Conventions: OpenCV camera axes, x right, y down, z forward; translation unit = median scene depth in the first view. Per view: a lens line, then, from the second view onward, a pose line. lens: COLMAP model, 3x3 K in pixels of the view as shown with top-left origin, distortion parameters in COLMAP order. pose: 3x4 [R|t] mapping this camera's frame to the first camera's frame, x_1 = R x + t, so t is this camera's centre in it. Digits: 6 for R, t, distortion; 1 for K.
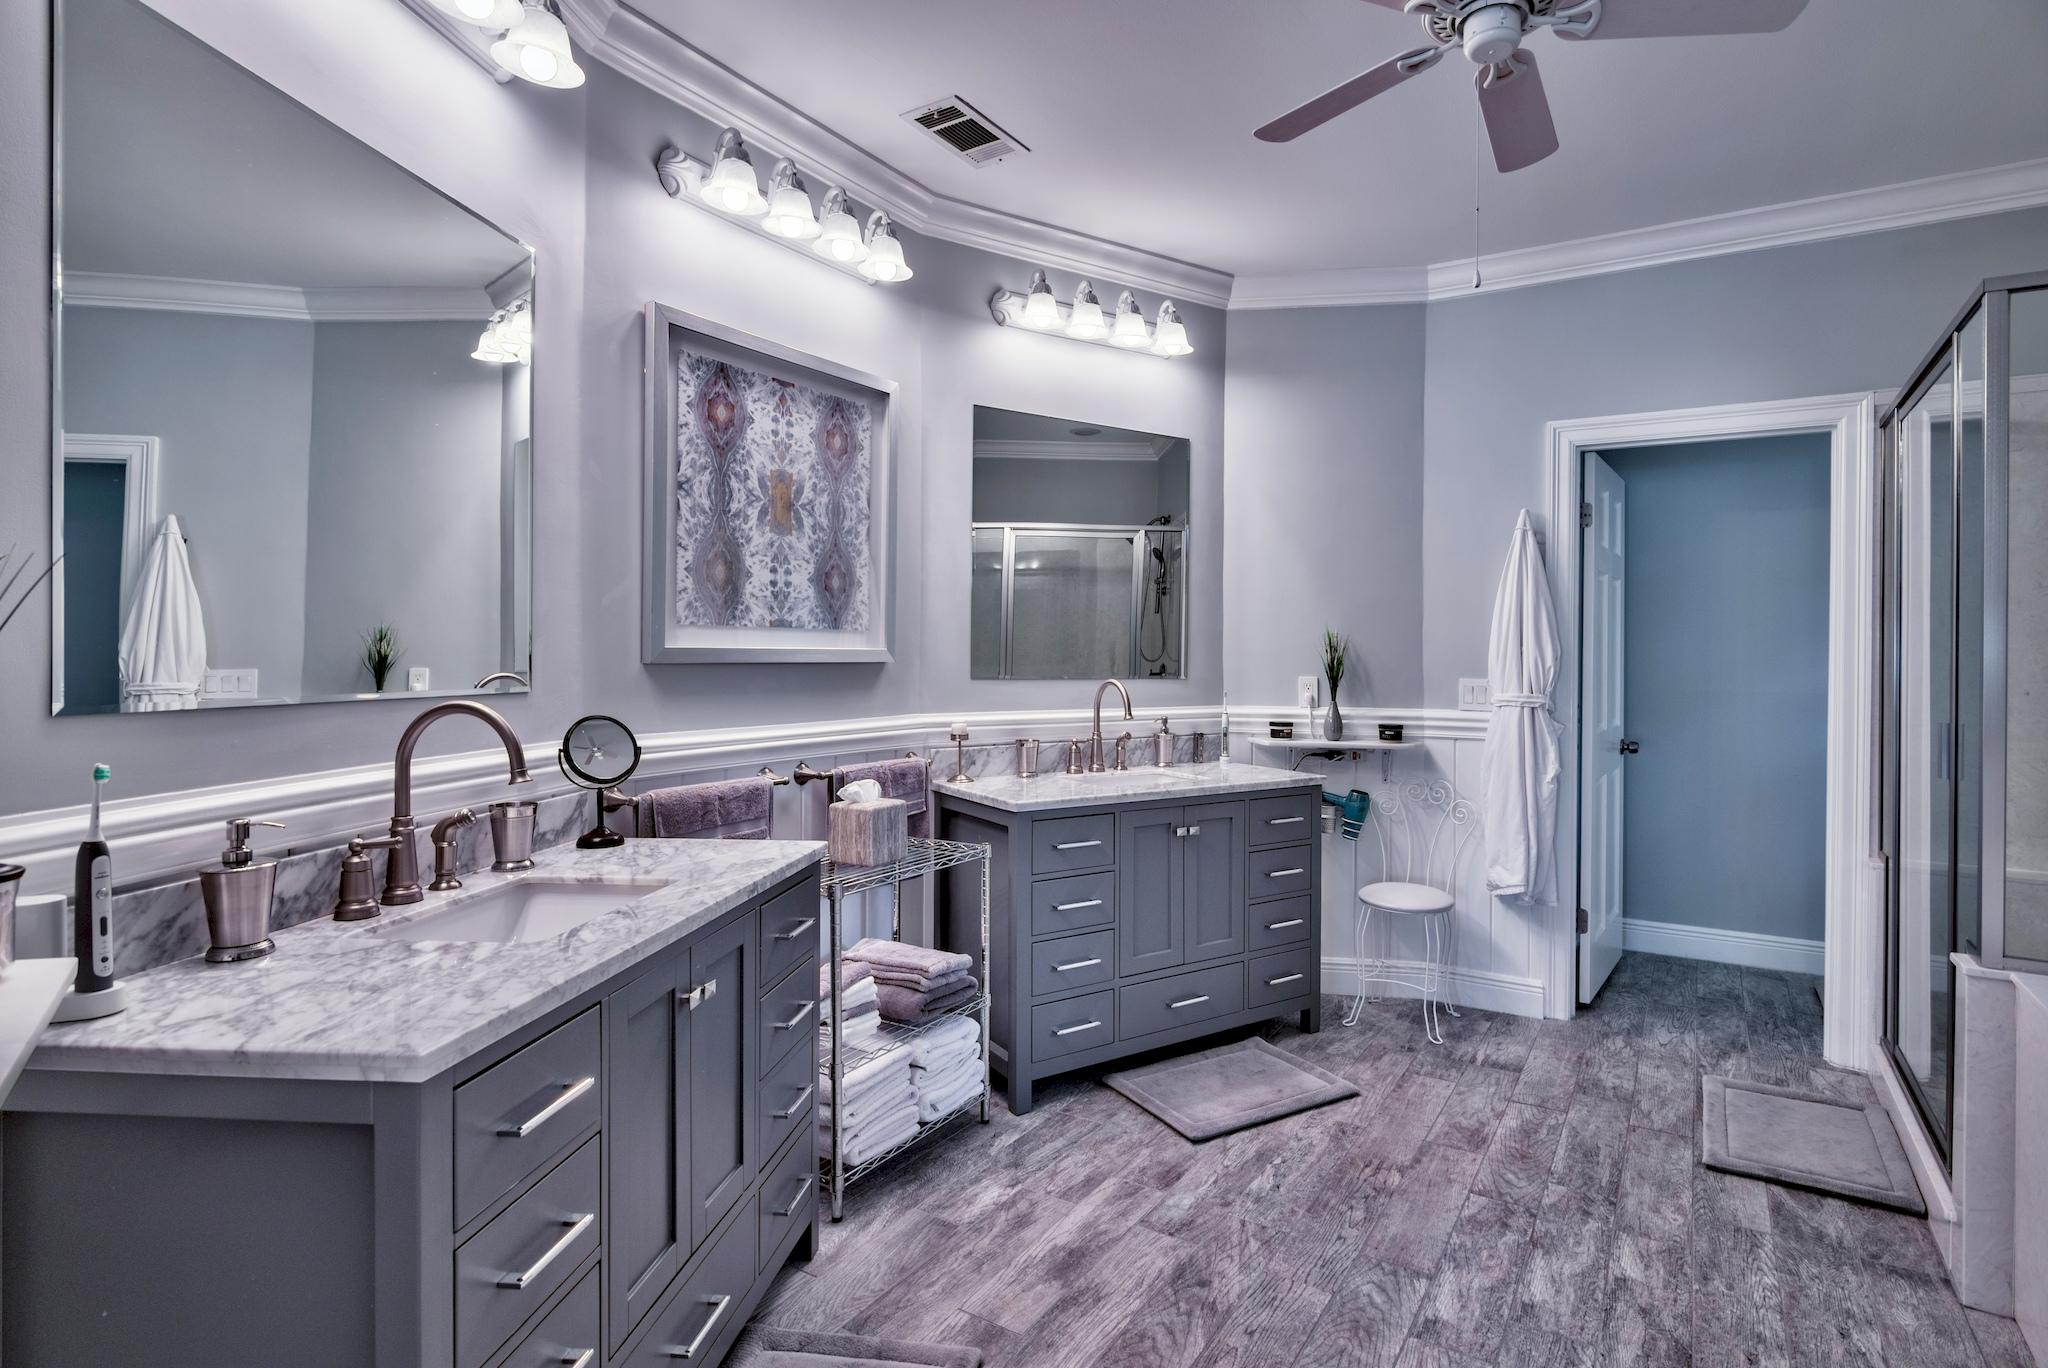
lens RADIAL K [[1045.4, 0, 1080.1], [0, 1045.4, 654.7], [0, 0, 1]] dist [-0.004359, 0.000053]
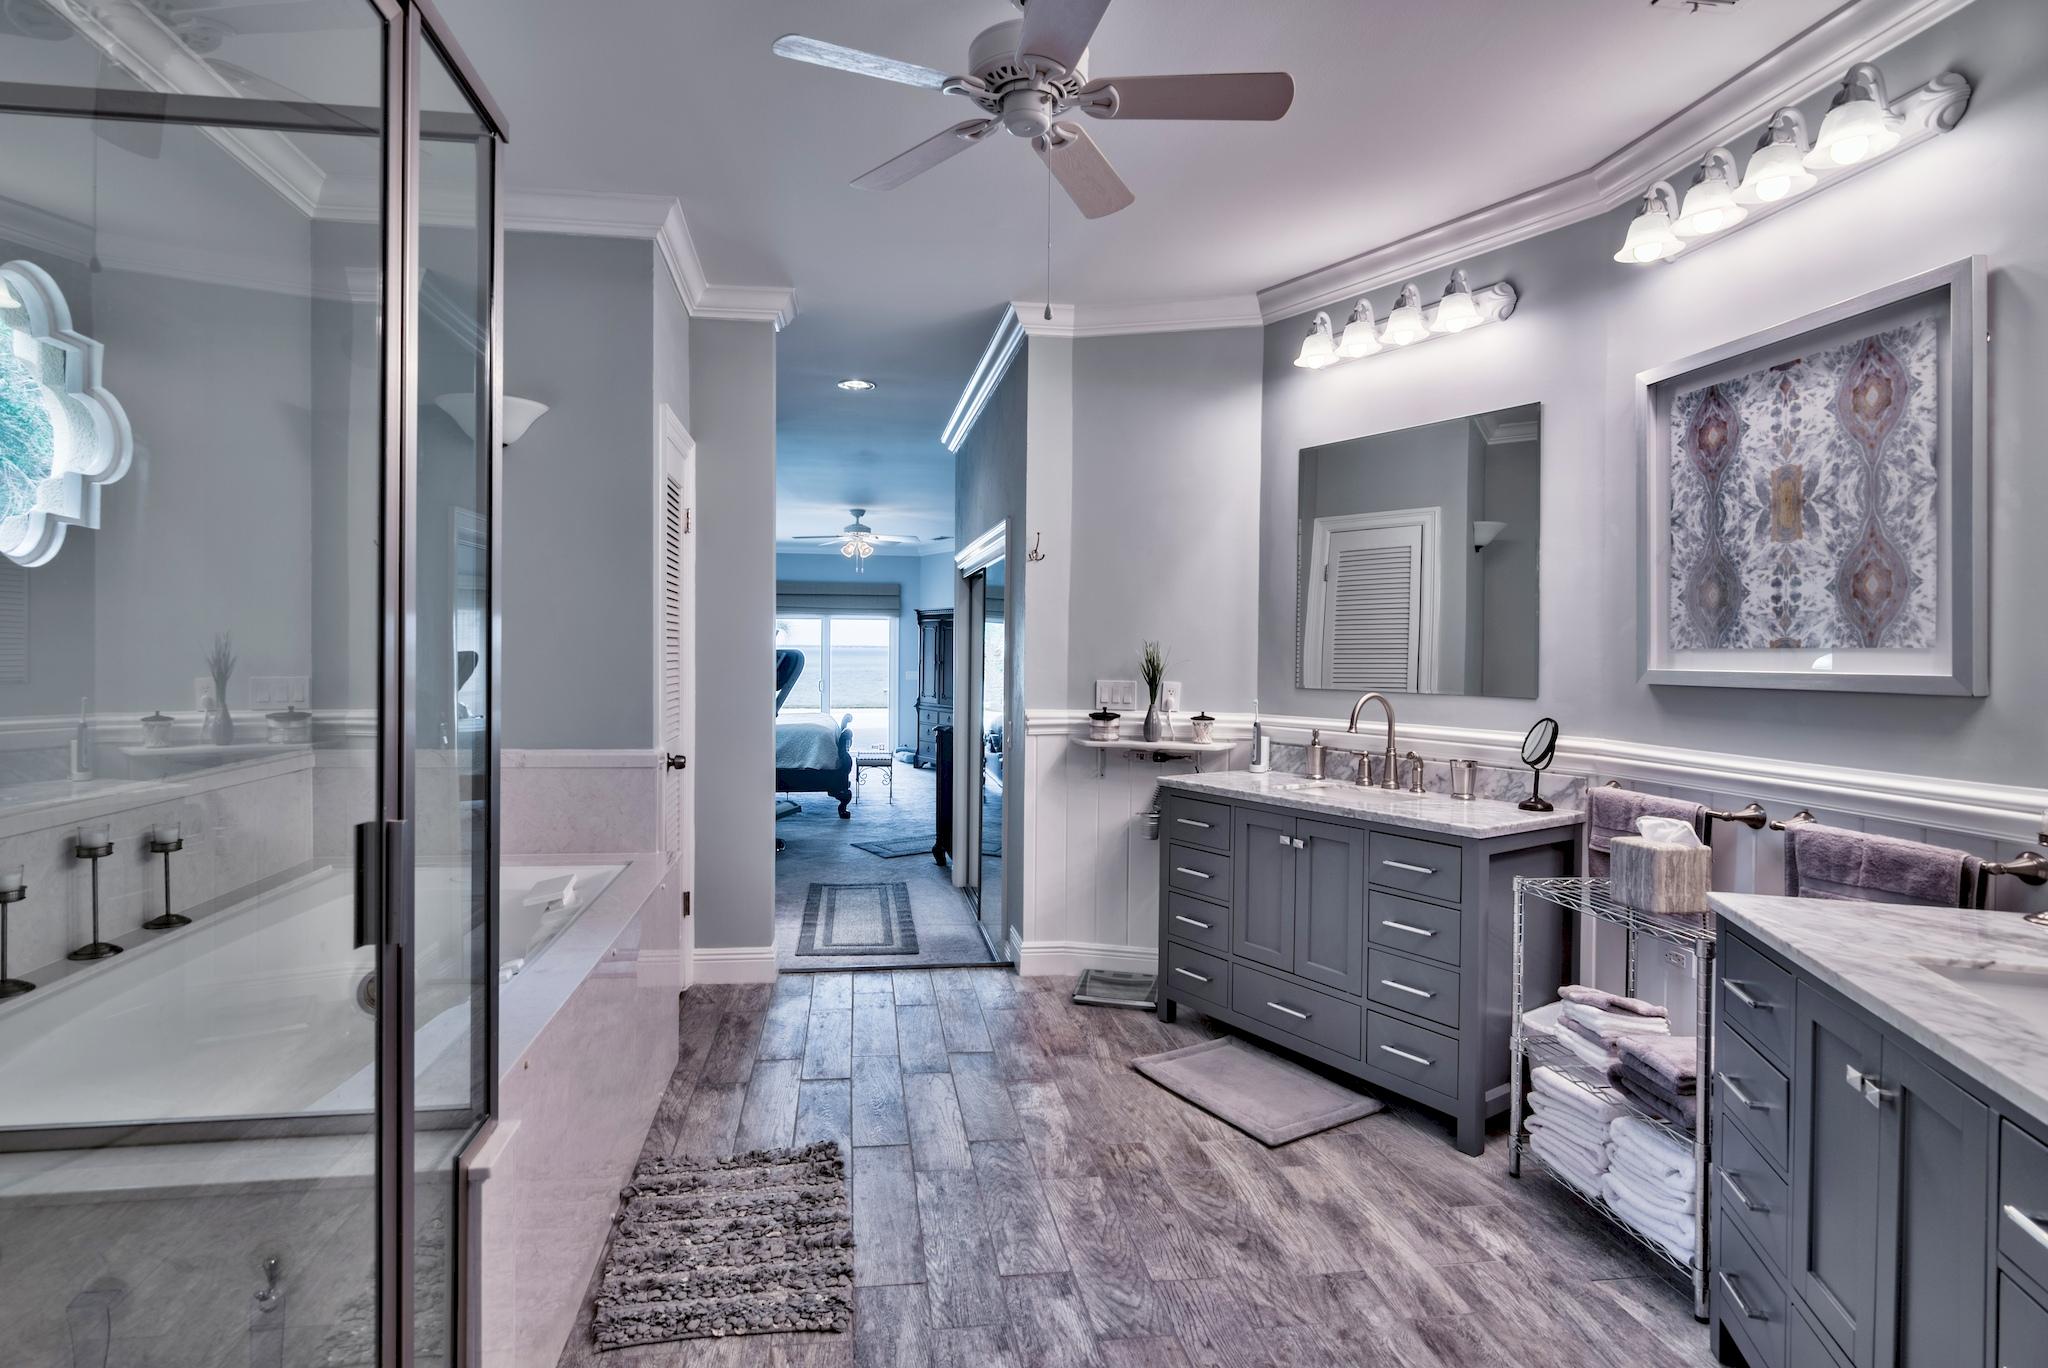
lens RADIAL K [[1045.4, 0, 1021.3], [0, 1045.4, 672.4], [0, 0, 1]] dist [-0.004359, 0.000053]
pose [[-0.761486, -0.007430, -0.648138, 0.773907], [-0.019775, 0.999735, 0.011774, -0.003867], [0.647879, 0.021783, -0.761432, 1.282788]]
